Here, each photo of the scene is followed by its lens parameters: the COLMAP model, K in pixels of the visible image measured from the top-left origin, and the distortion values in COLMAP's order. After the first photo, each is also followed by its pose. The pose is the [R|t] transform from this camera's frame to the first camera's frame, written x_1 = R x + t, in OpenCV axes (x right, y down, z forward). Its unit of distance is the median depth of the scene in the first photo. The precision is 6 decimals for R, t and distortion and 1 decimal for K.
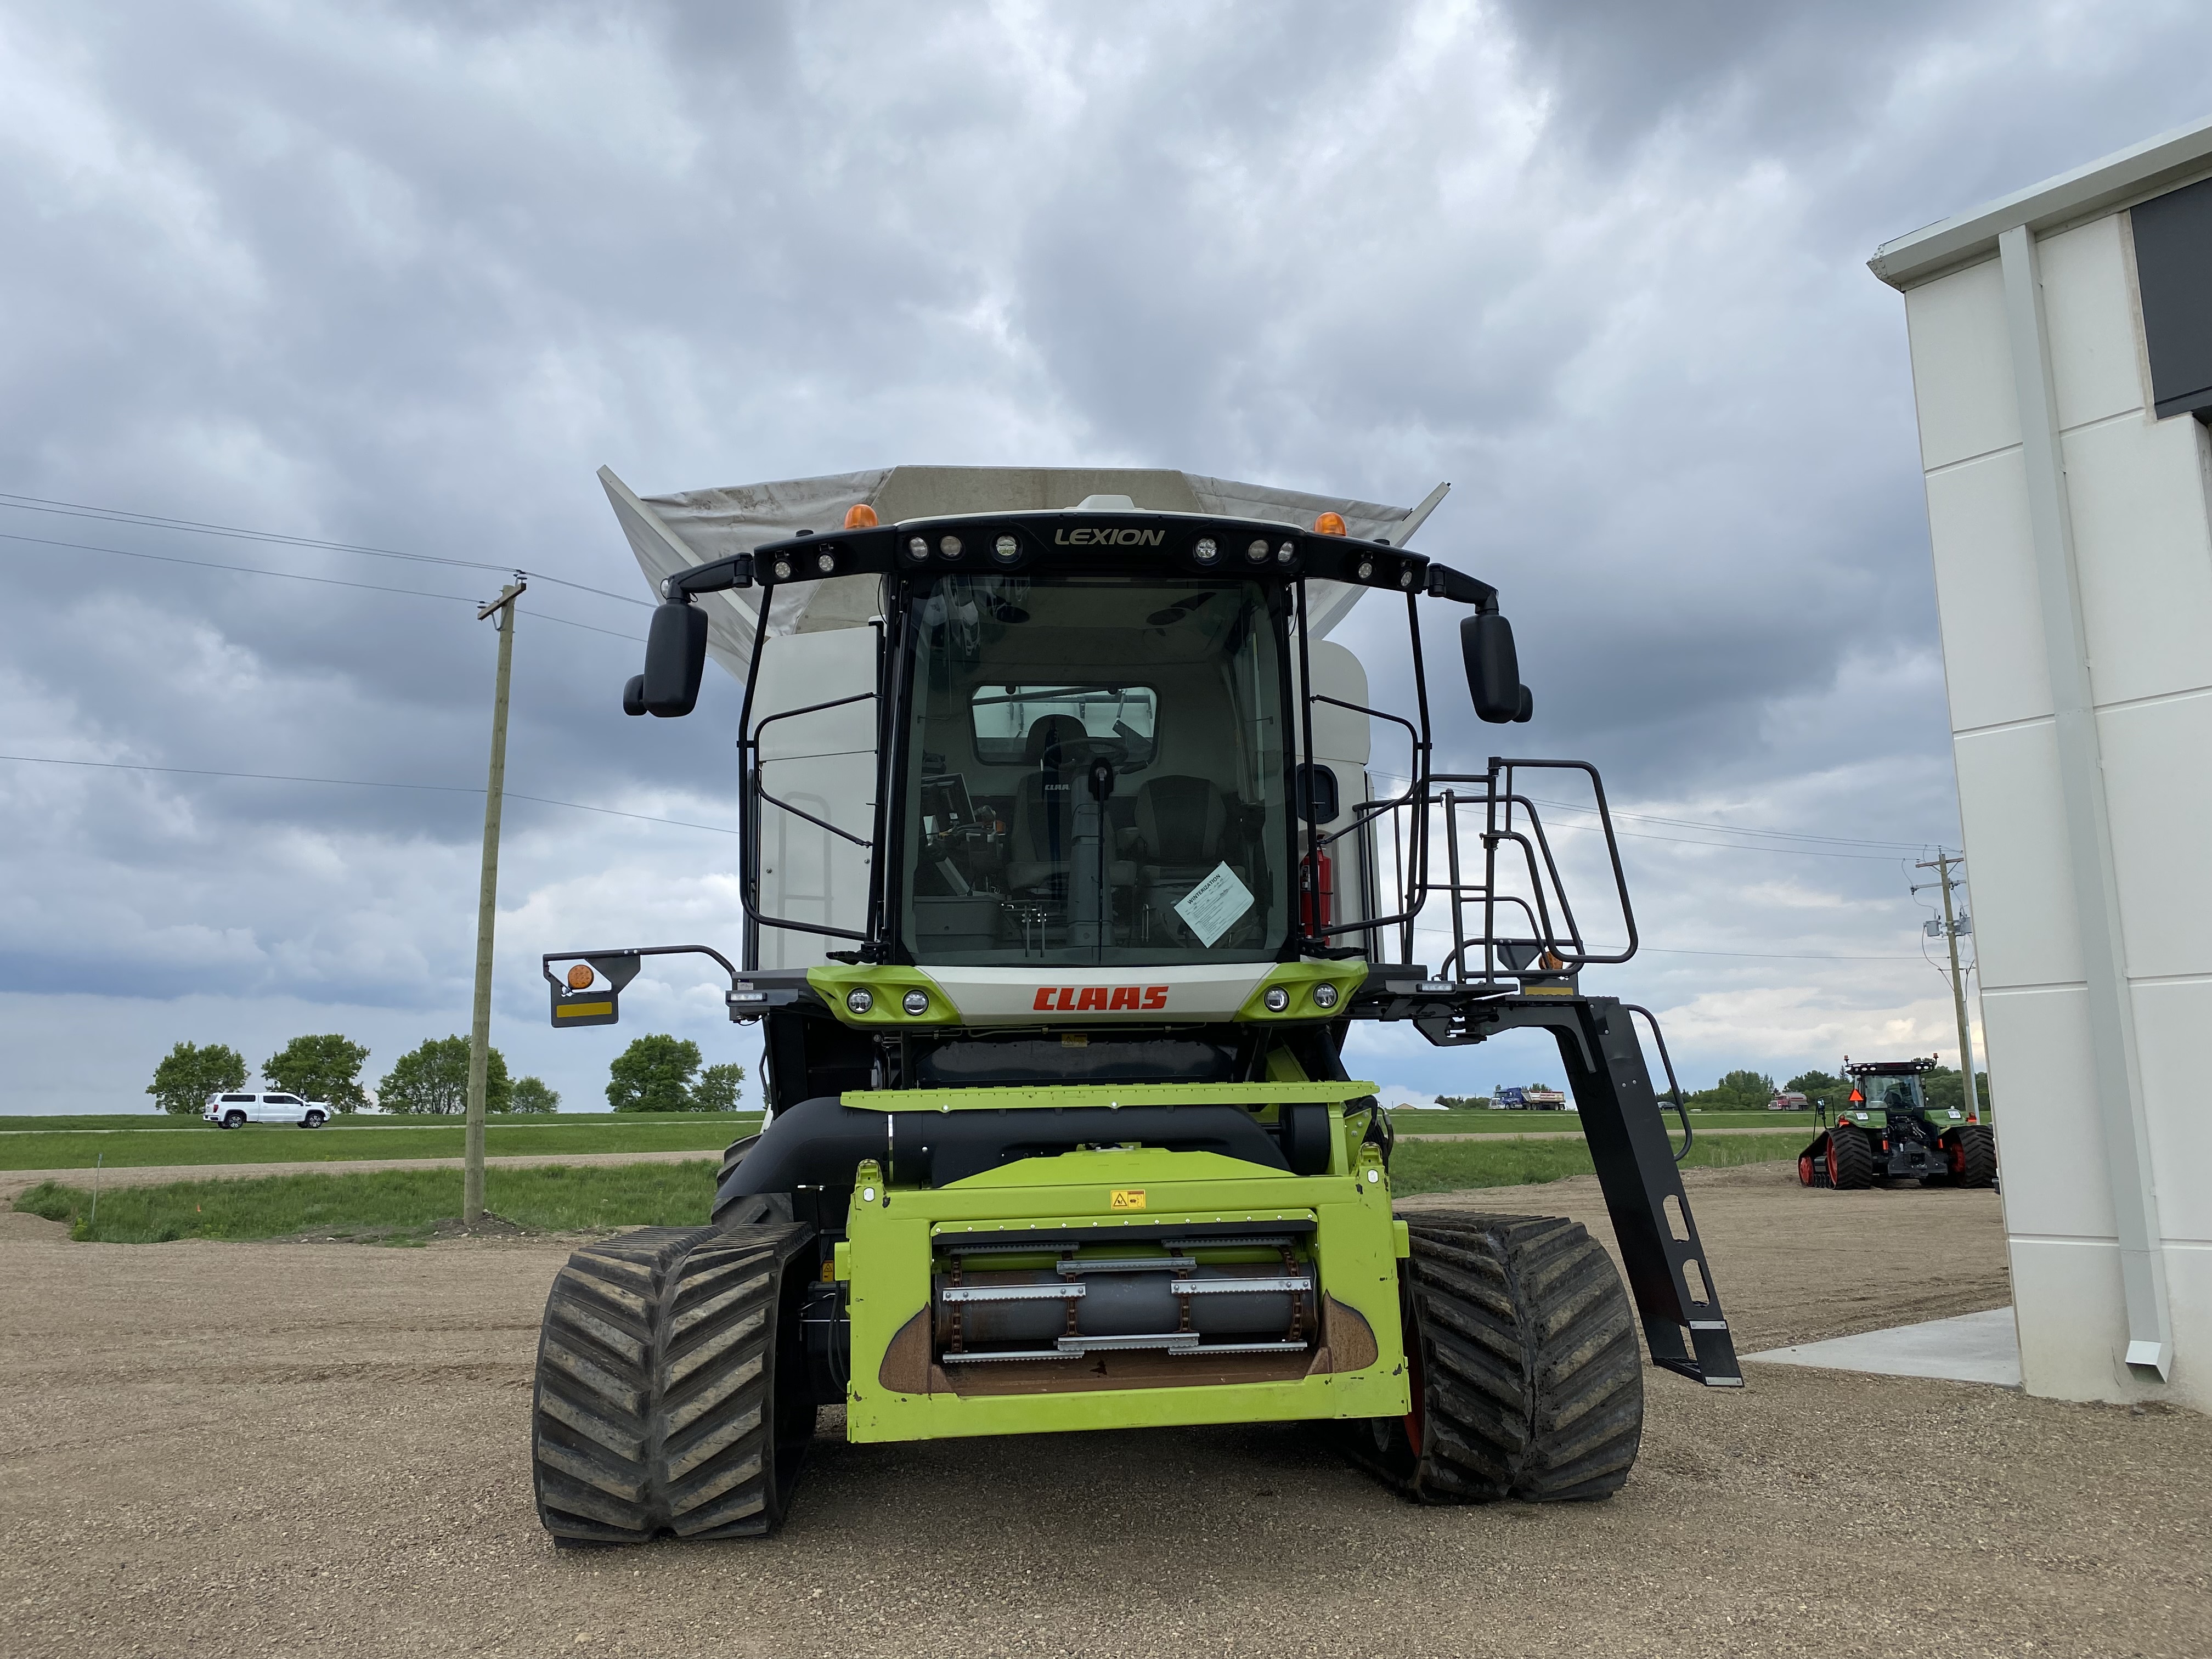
lens RADIAL K [[1644.5, 0, 1106.0], [0, 1644.5, 829.5], [0, 0, 1]] dist [0.023264, -0.043990]
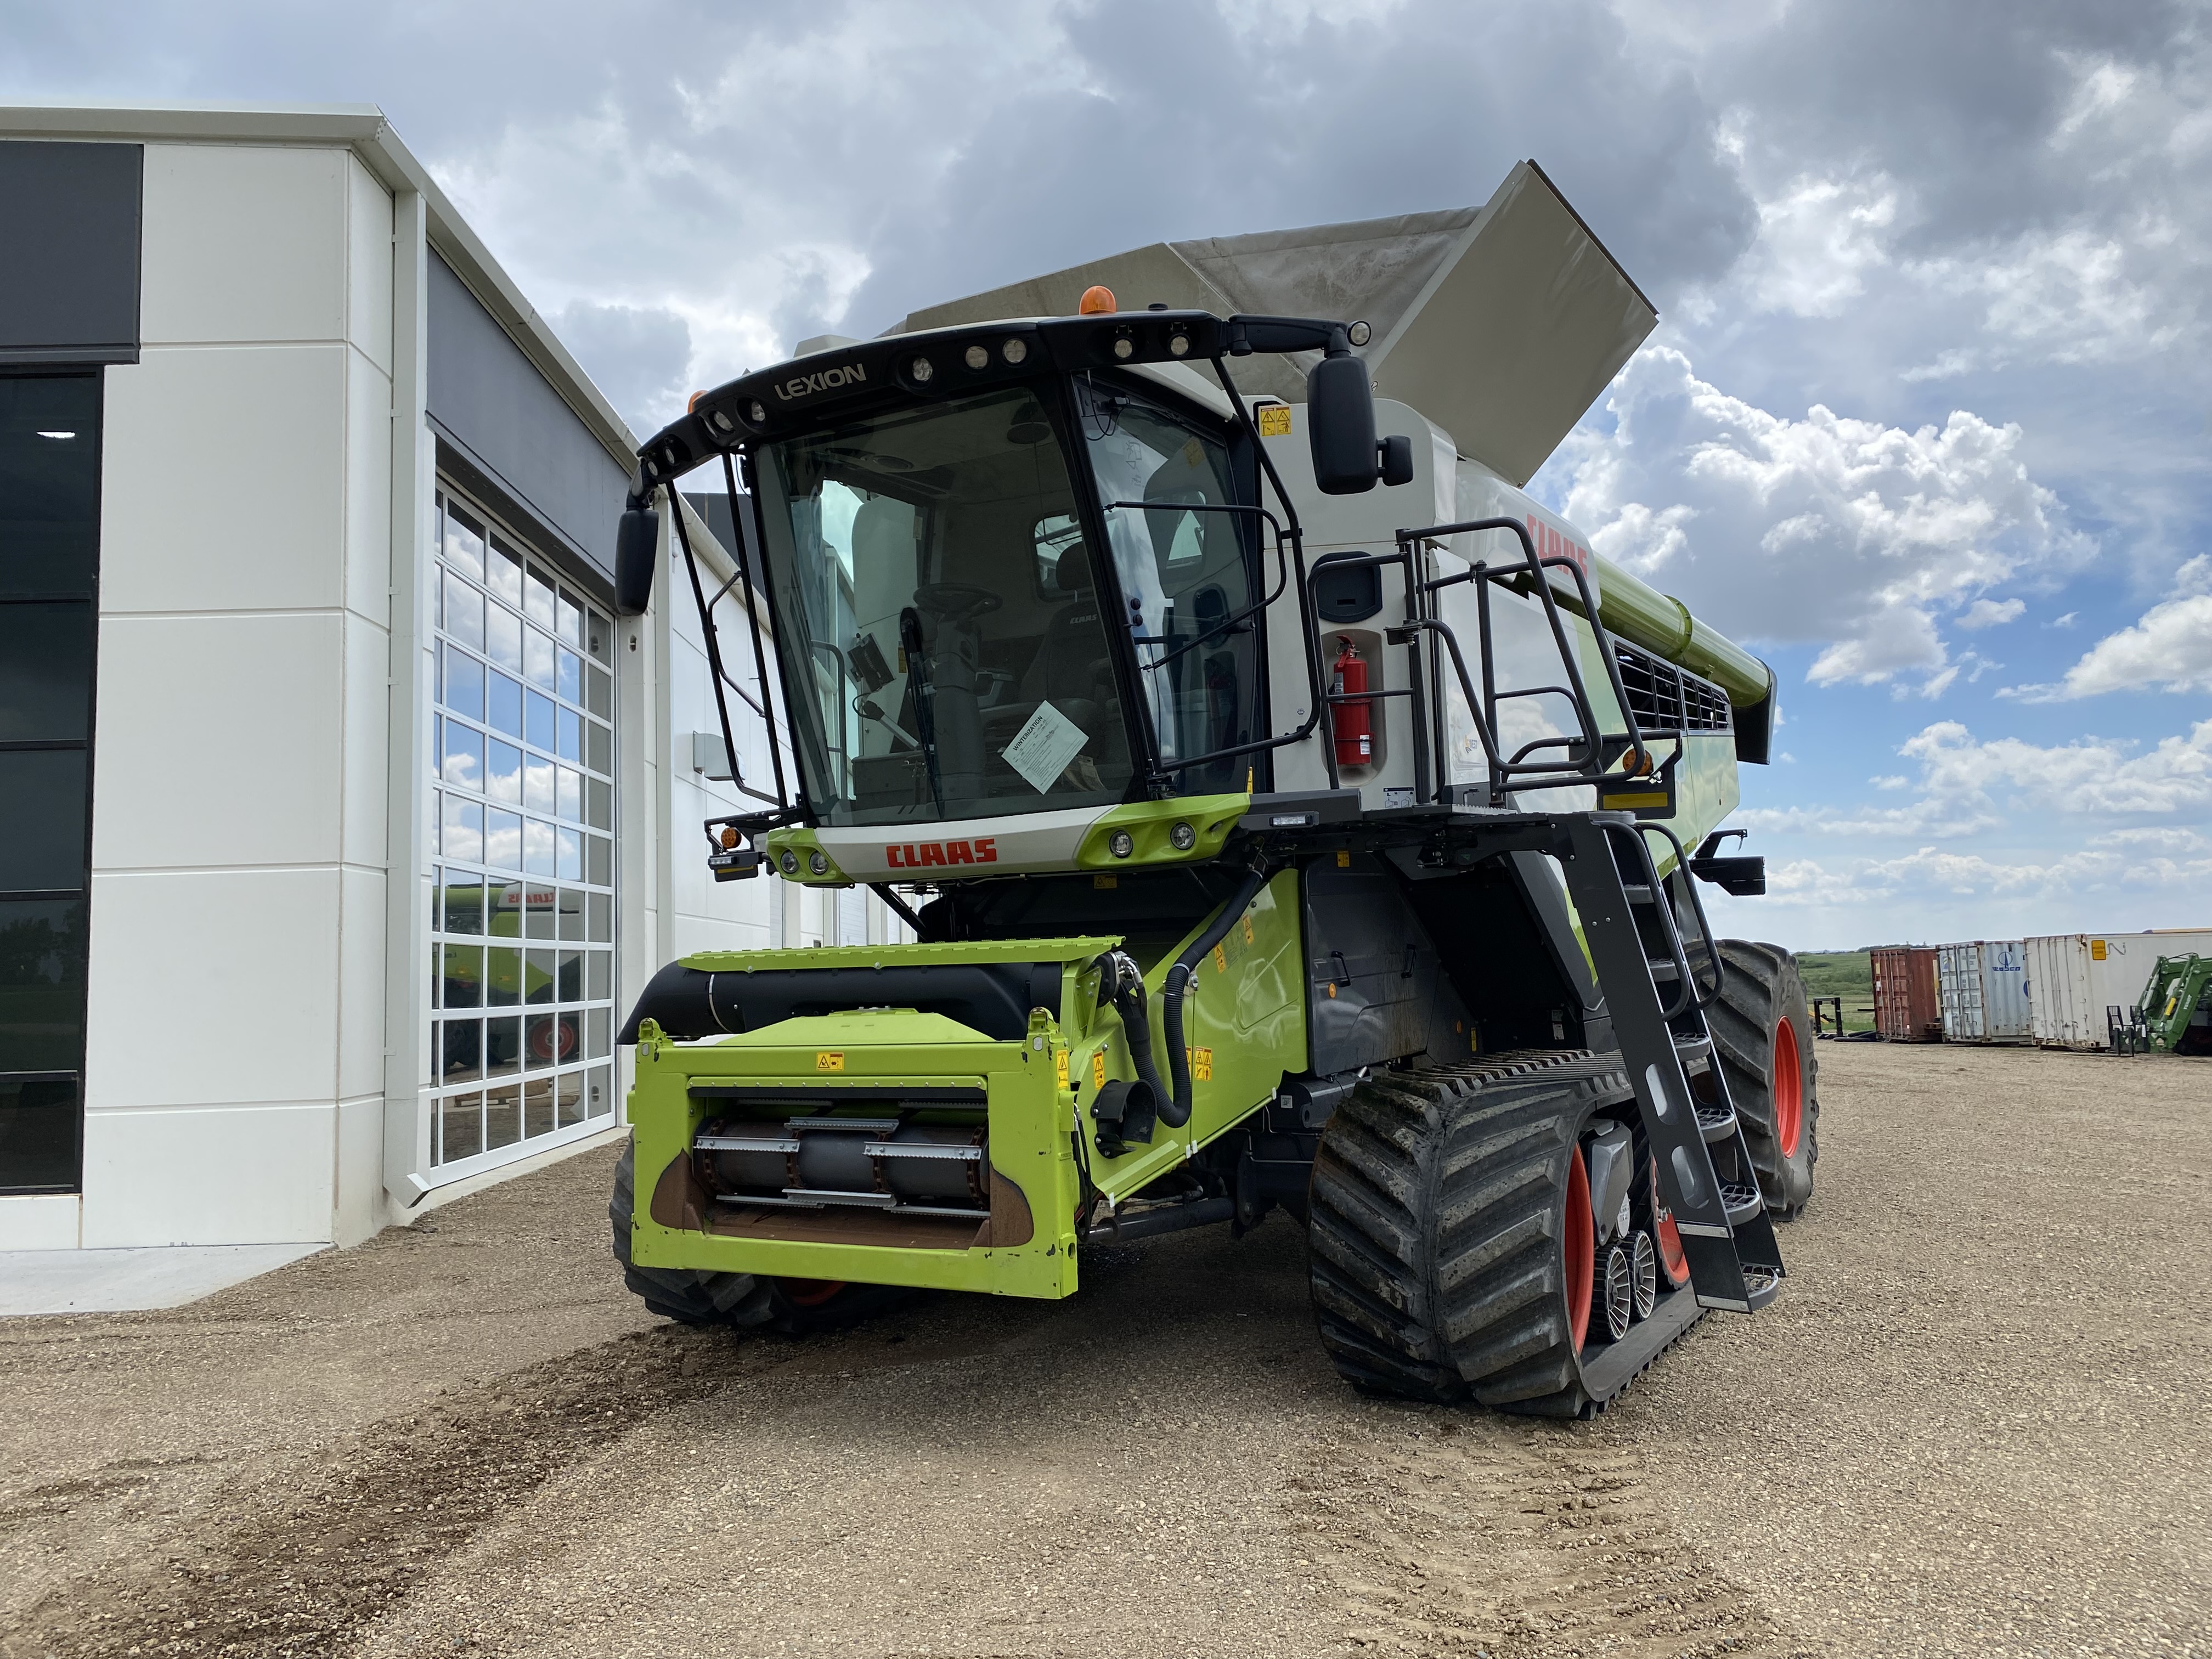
lens RADIAL K [[1690.2, 0, 1103.7], [0, 1690.2, 875.3], [0, 0, 1]] dist [-0.041553, -0.005471]
pose [[0.819742, -0.029988, -0.571948, 0.686502], [0.119916, 0.985481, 0.120198, 0.006826], [0.560039, -0.167117, 0.811436, 0.251978]]
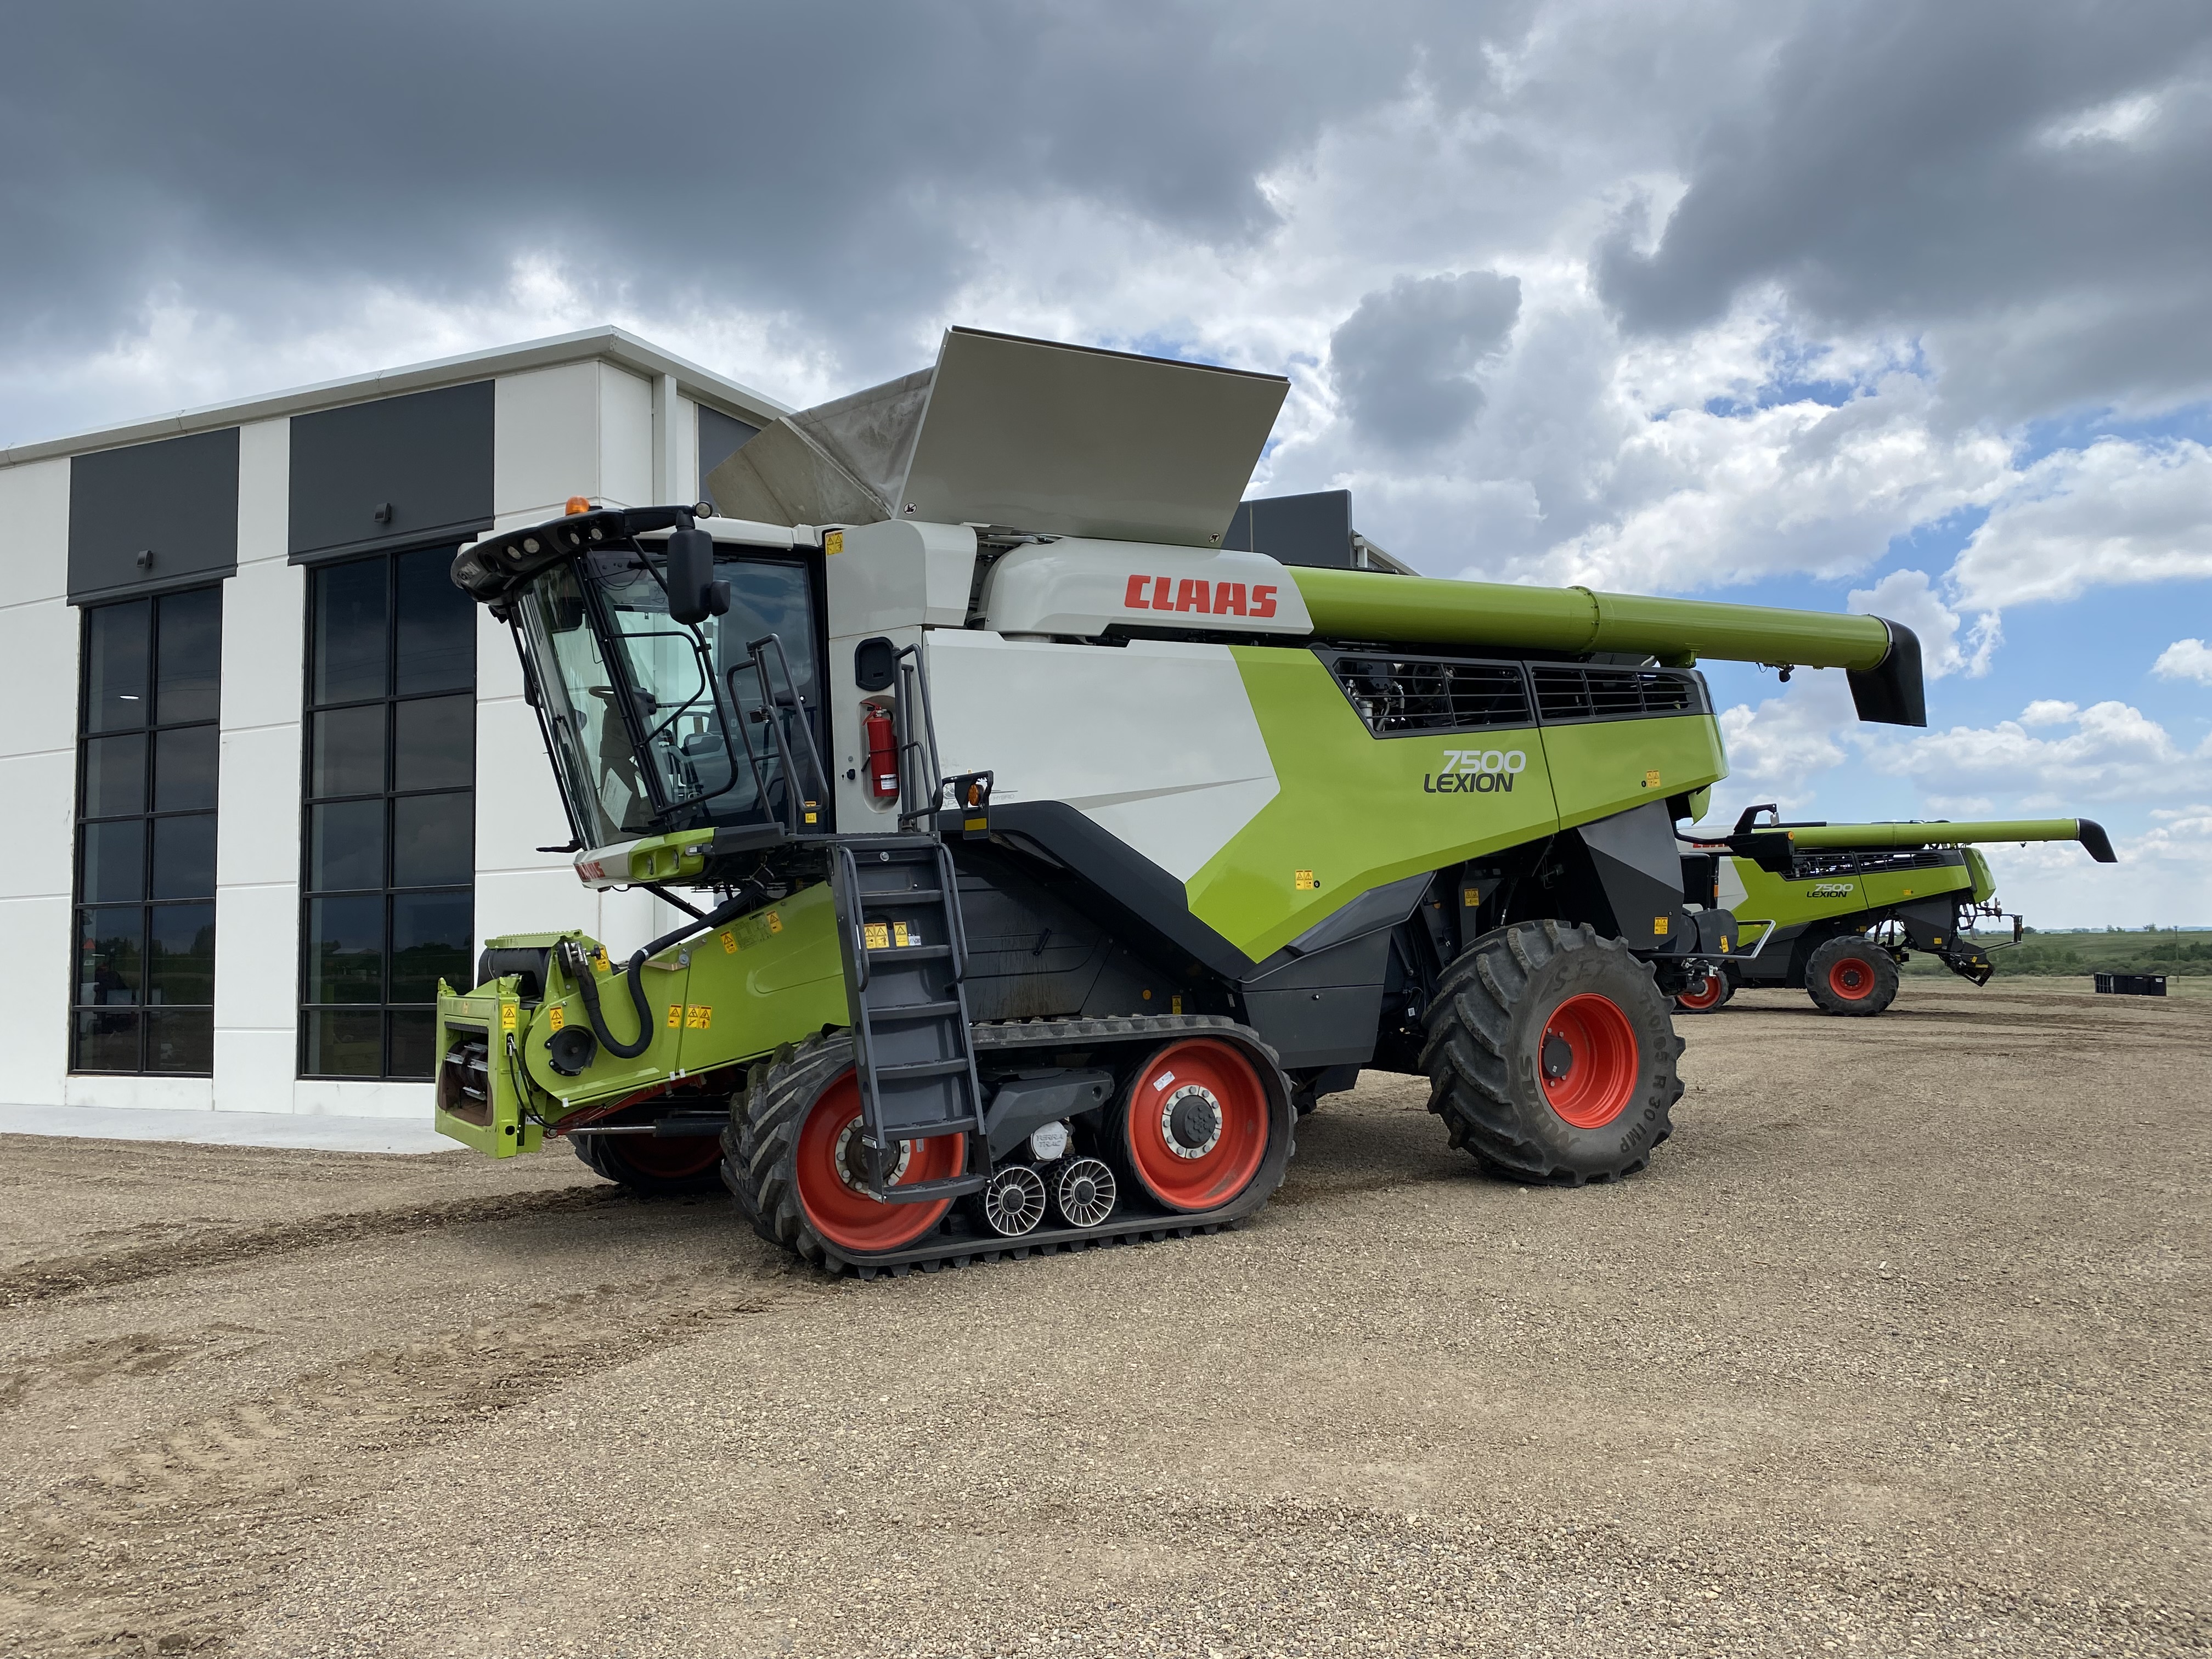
lens RADIAL K [[1644.5, 0, 1106.0], [0, 1644.5, 829.5], [0, 0, 1]] dist [0.023264, -0.043990]
pose [[0.483465, -0.046604, -0.874122, 1.584045], [0.181582, 0.982200, 0.048065, 0.086325], [0.856323, -0.181963, 0.483322, 0.744954]]
